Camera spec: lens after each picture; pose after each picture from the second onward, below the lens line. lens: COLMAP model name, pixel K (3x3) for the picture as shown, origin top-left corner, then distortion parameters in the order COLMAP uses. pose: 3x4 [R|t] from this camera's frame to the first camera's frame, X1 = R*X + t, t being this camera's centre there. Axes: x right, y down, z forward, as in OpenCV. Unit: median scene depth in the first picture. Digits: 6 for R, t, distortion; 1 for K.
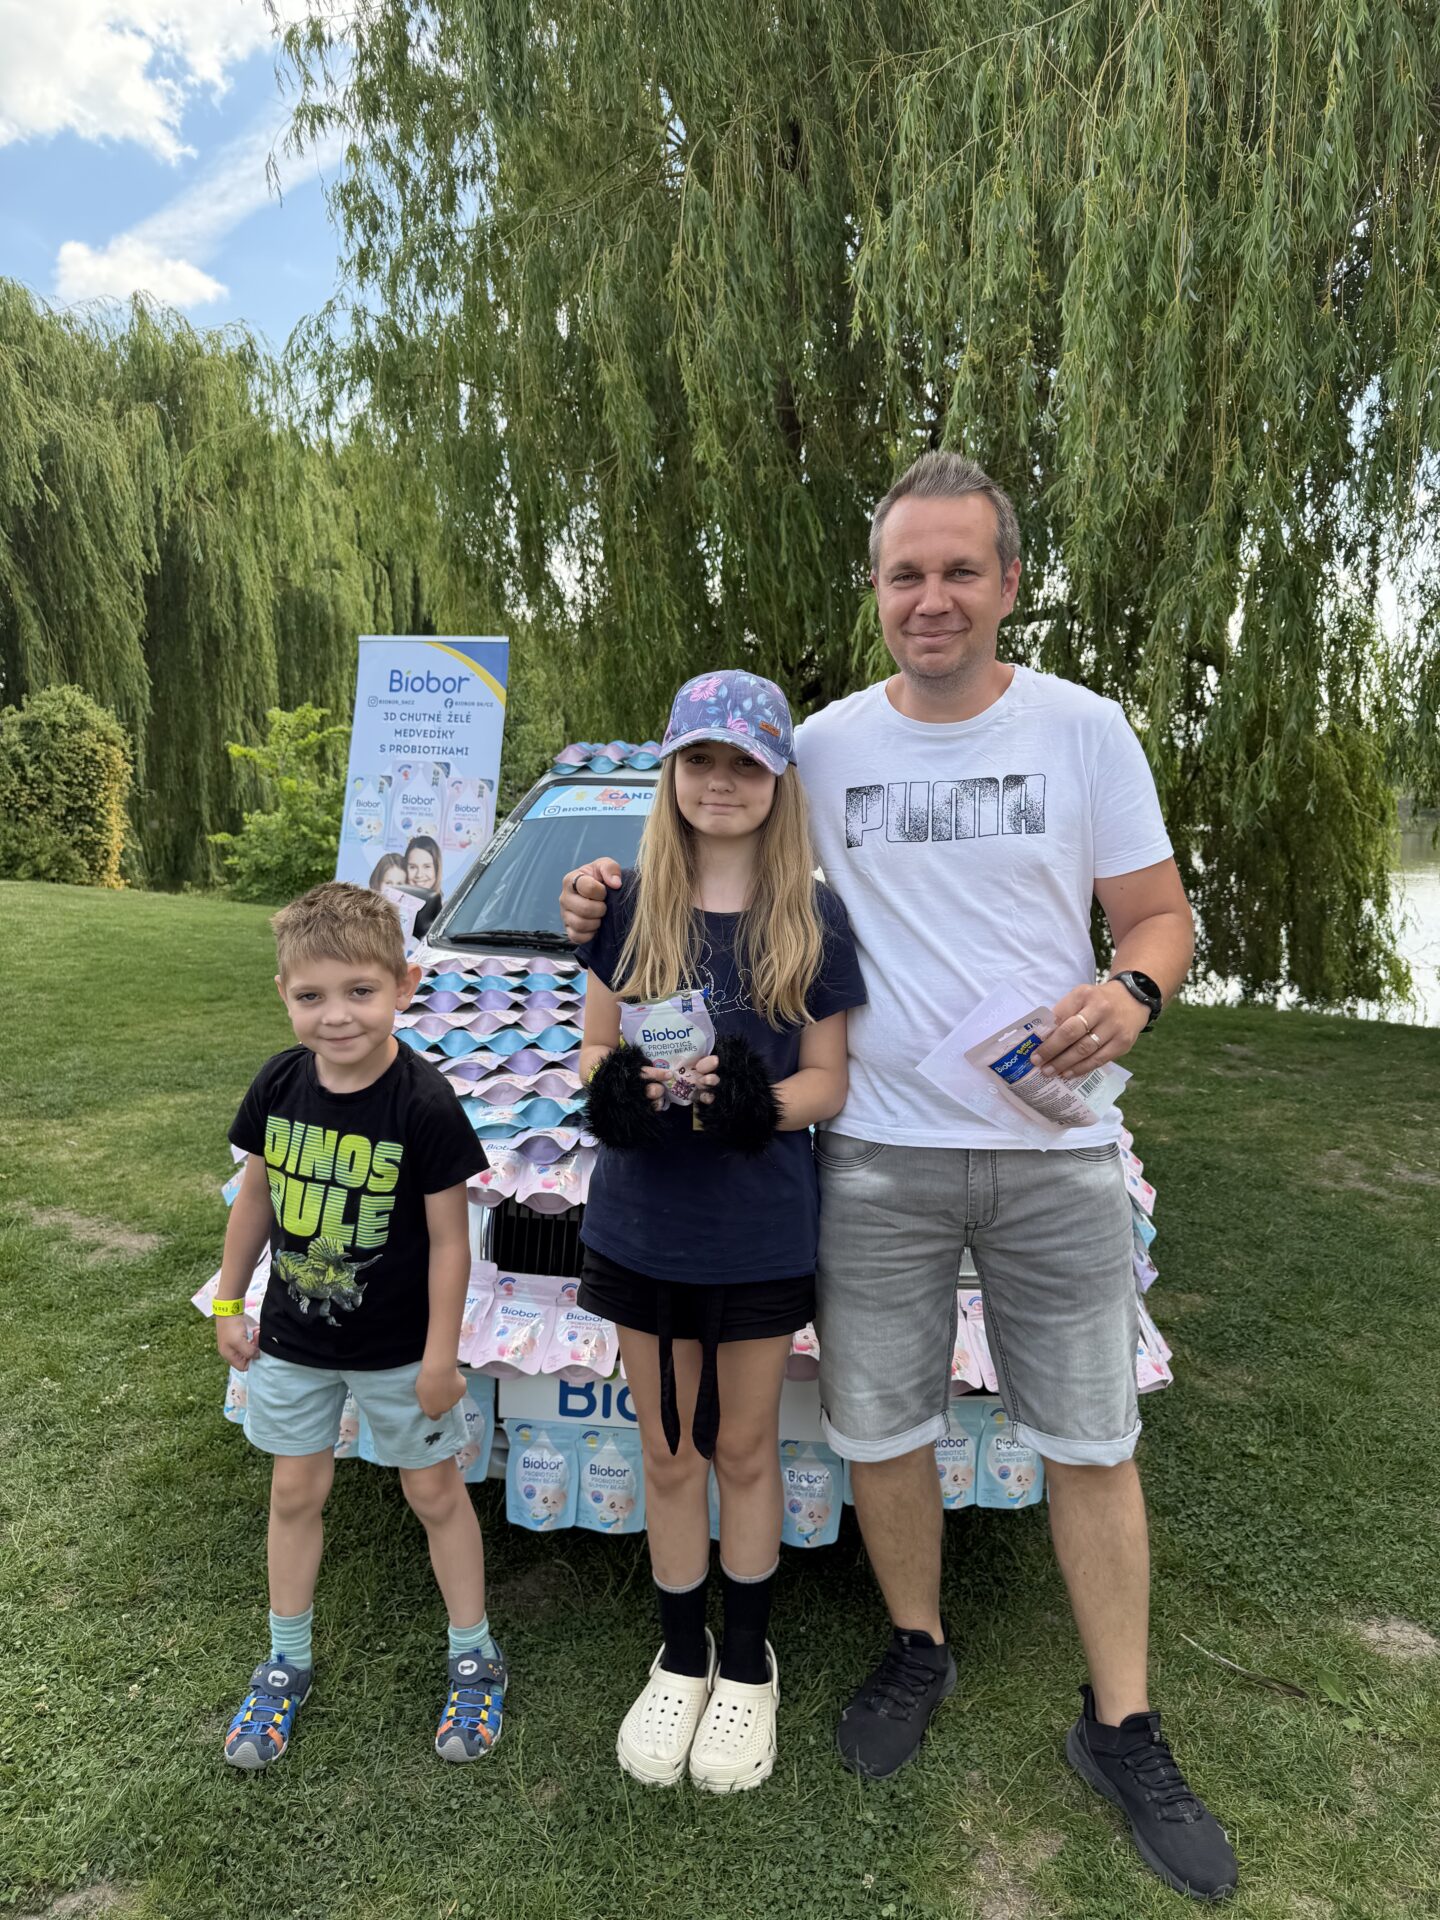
lens RADIAL K [[1367.1, 0, 731.5], [0, 1367.1, 934.5], [0, 0, 1]] dist [0.041571, -0.082382]
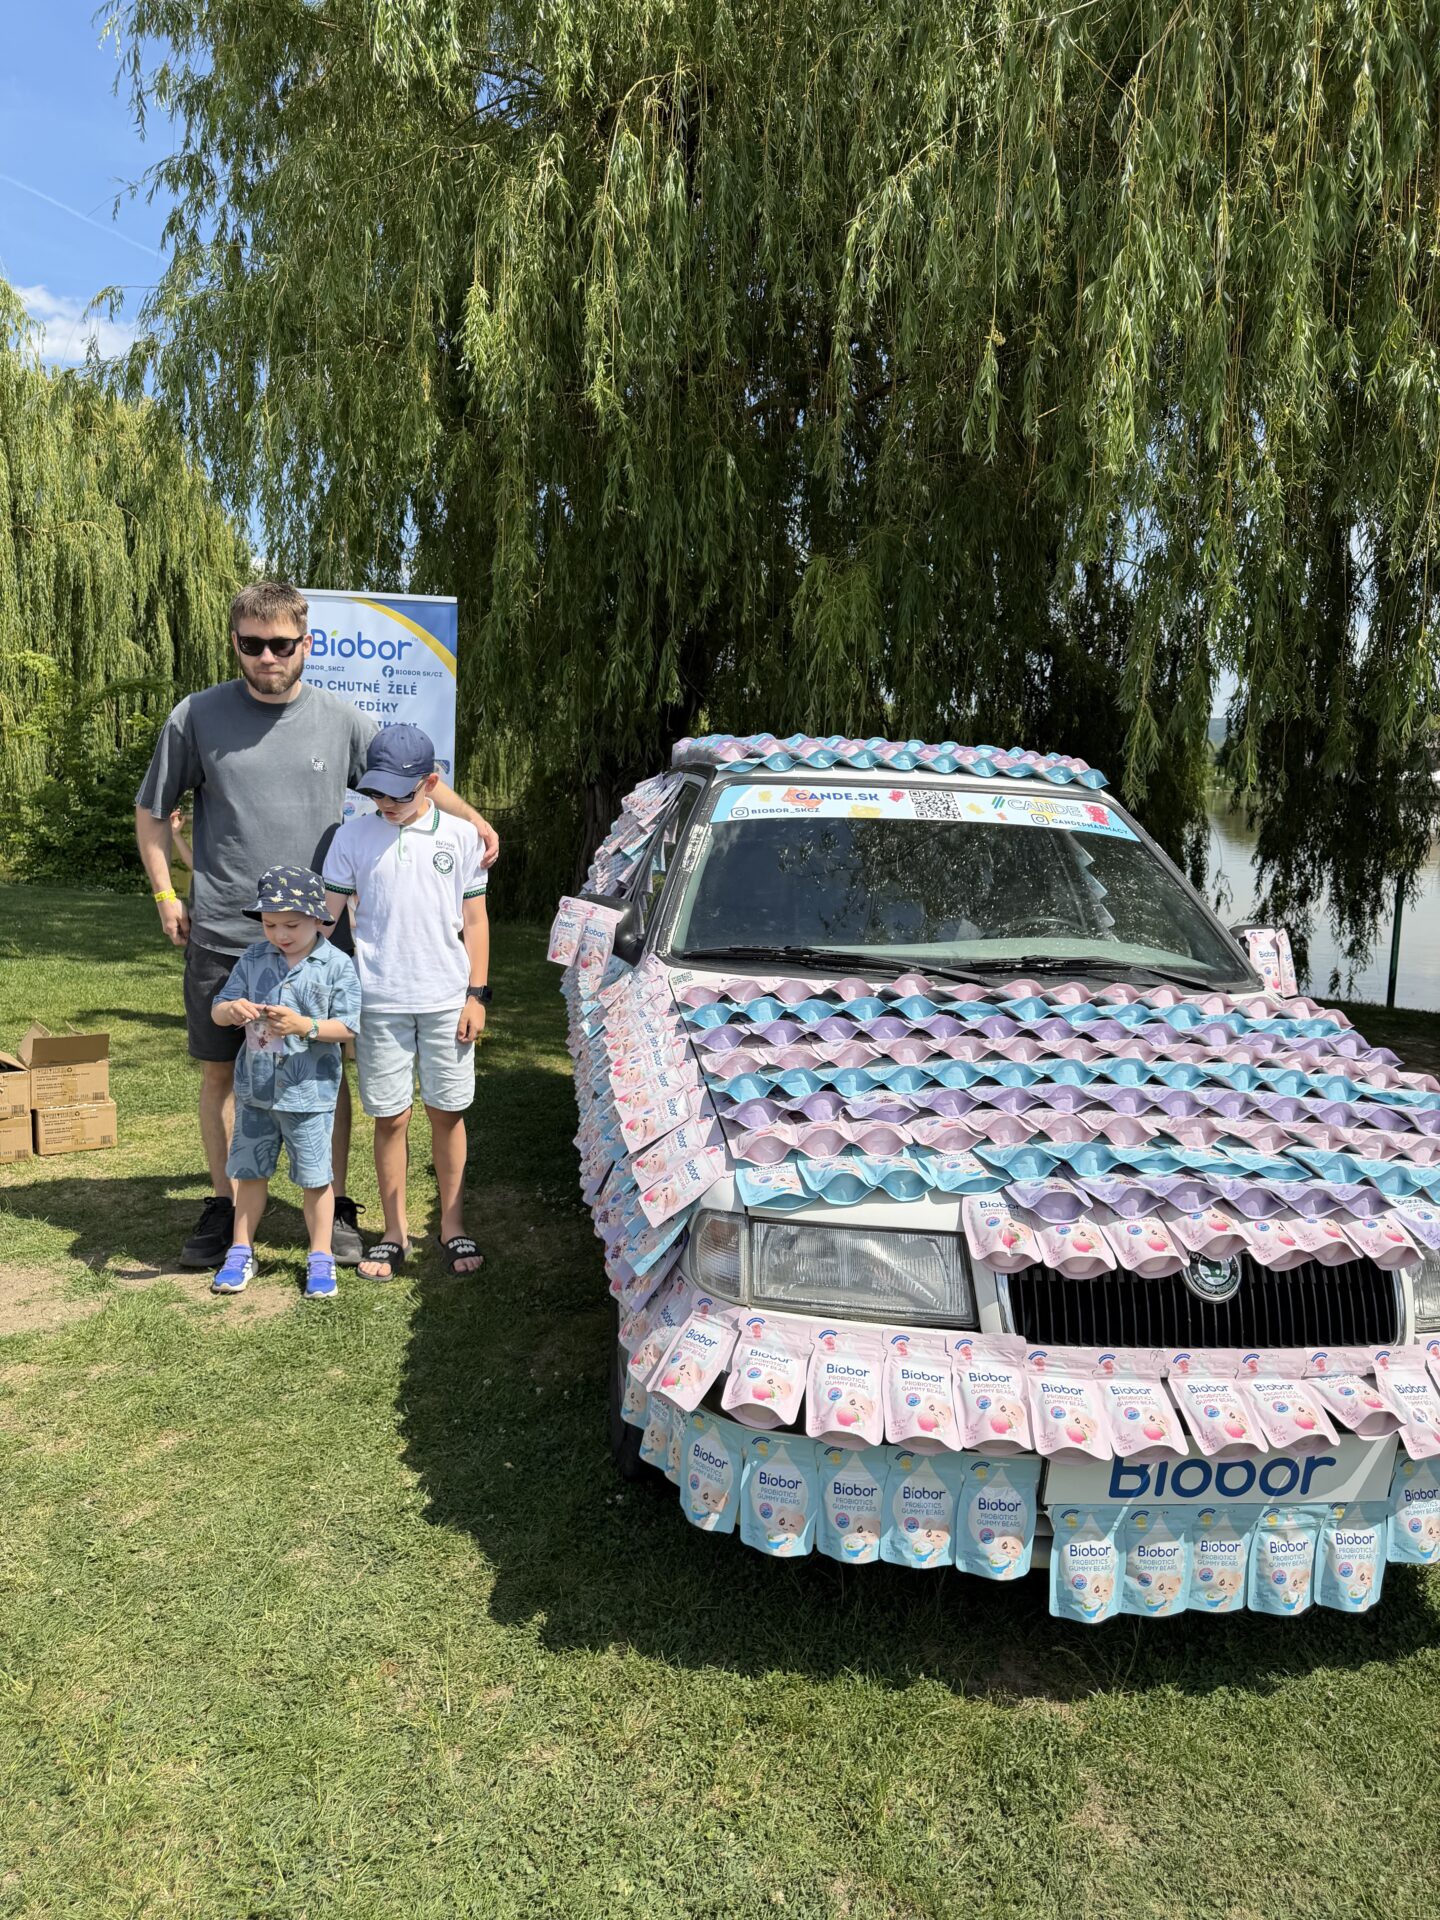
lens RADIAL K [[1357.0, 0, 690.5], [0, 1357.0, 924.6], [0, 0, 1]] dist [0.064134, -0.098277]
pose [[0.985722, -0.017850, 0.167430, -0.322346], [0.014665, 0.999688, 0.020236, -0.032810], [-0.167739, -0.017492, 0.985676, 0.087272]]
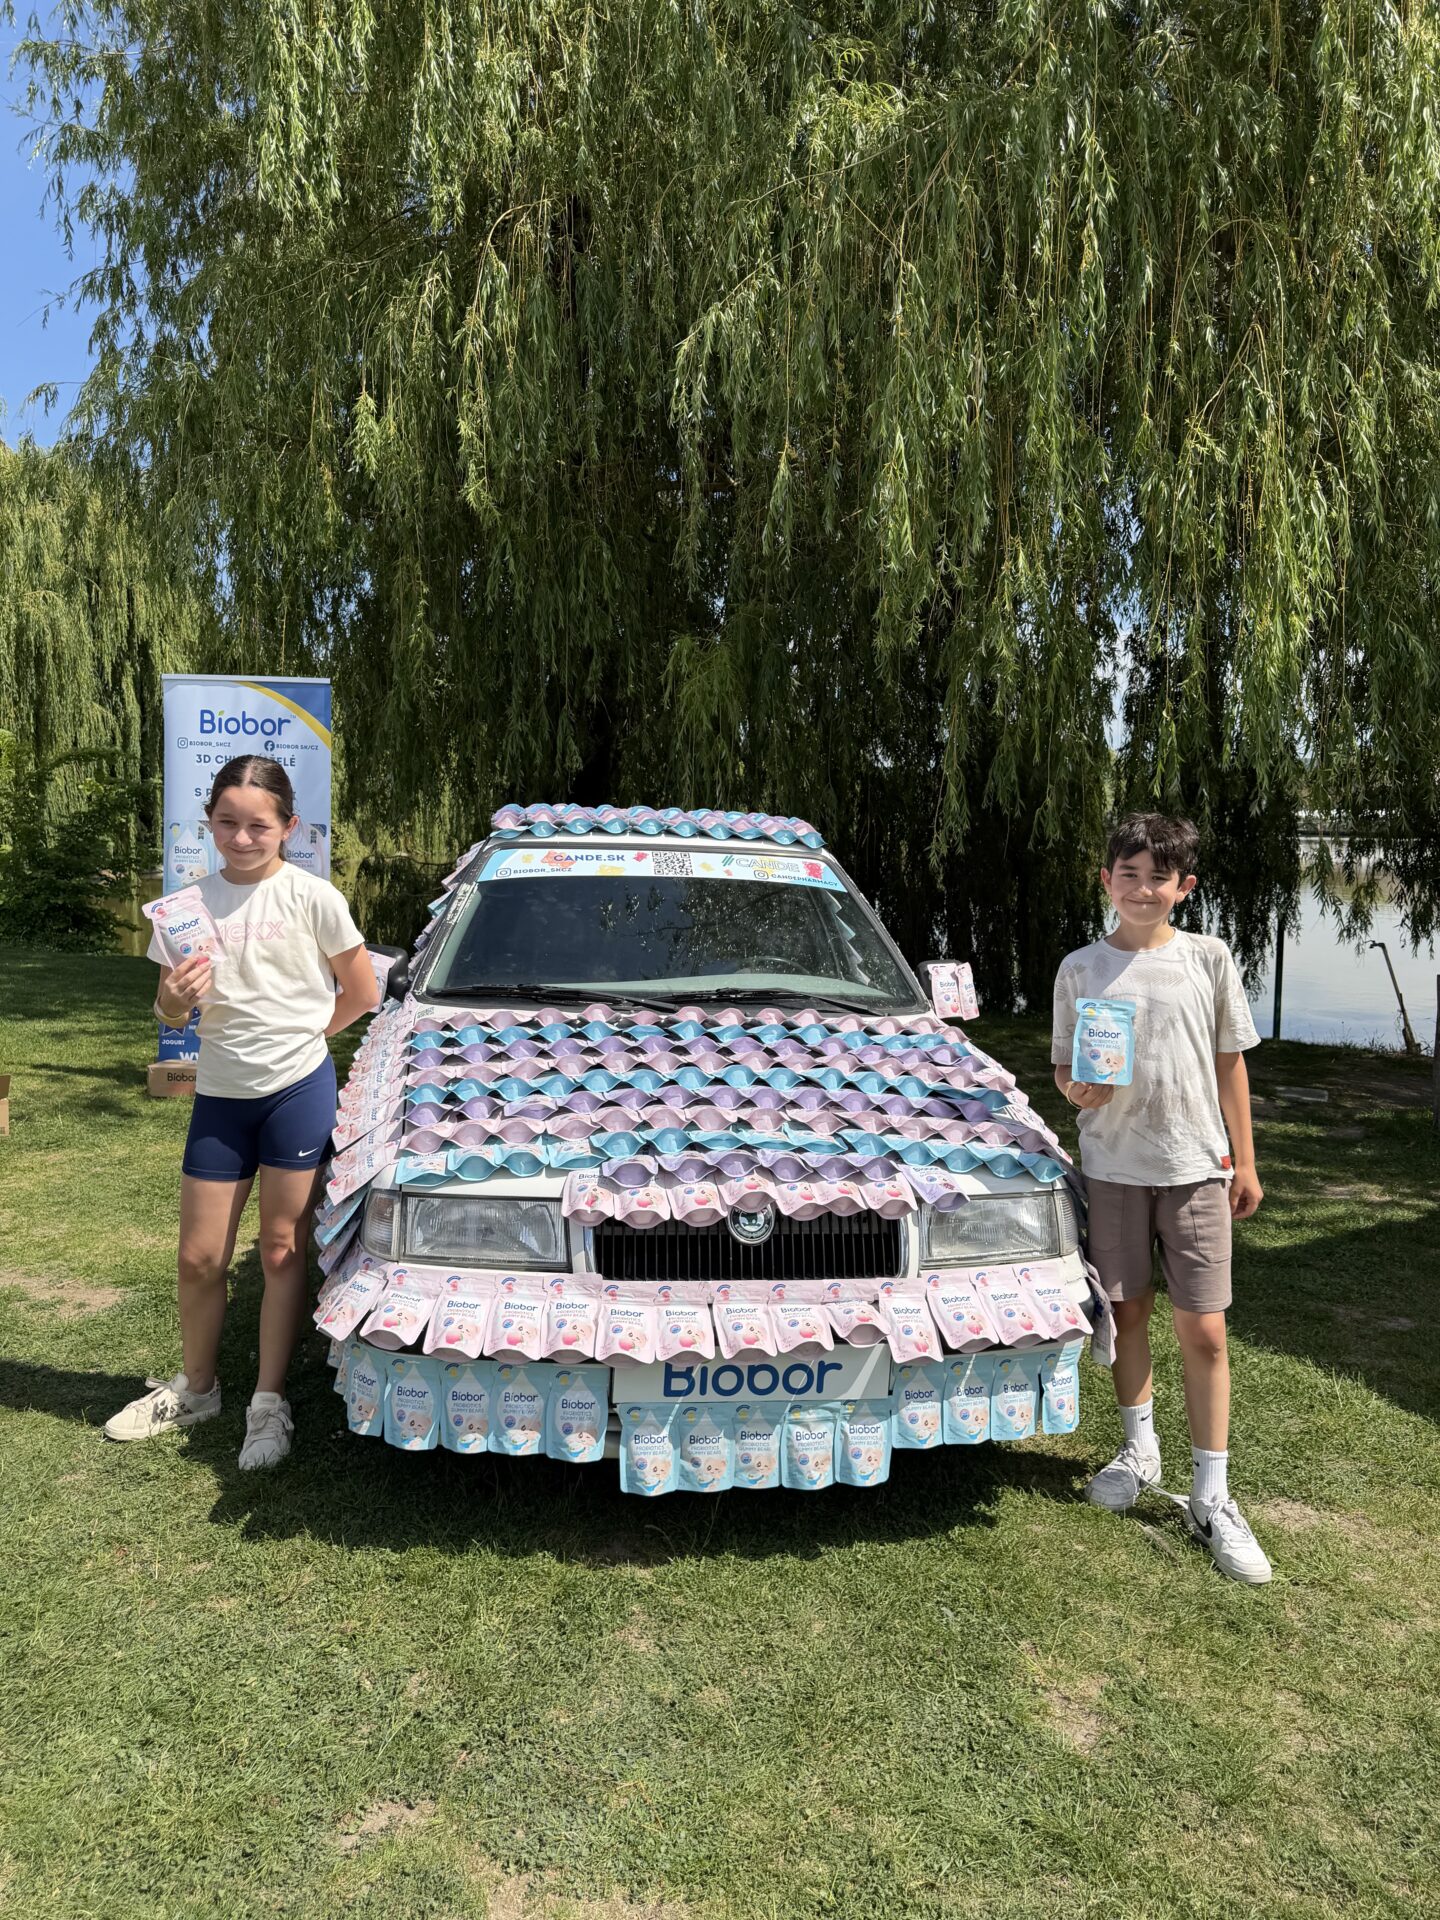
lens RADIAL K [[1359.2, 0, 706.8], [0, 1359.2, 916.8], [0, 0, 1]] dist [0.091679, -0.133296]
pose [[0.982116, -0.028355, 0.186132, -0.176382], [0.032974, 0.999219, -0.021768, -0.025090], [-0.185369, 0.027517, 0.982284, -0.117798]]
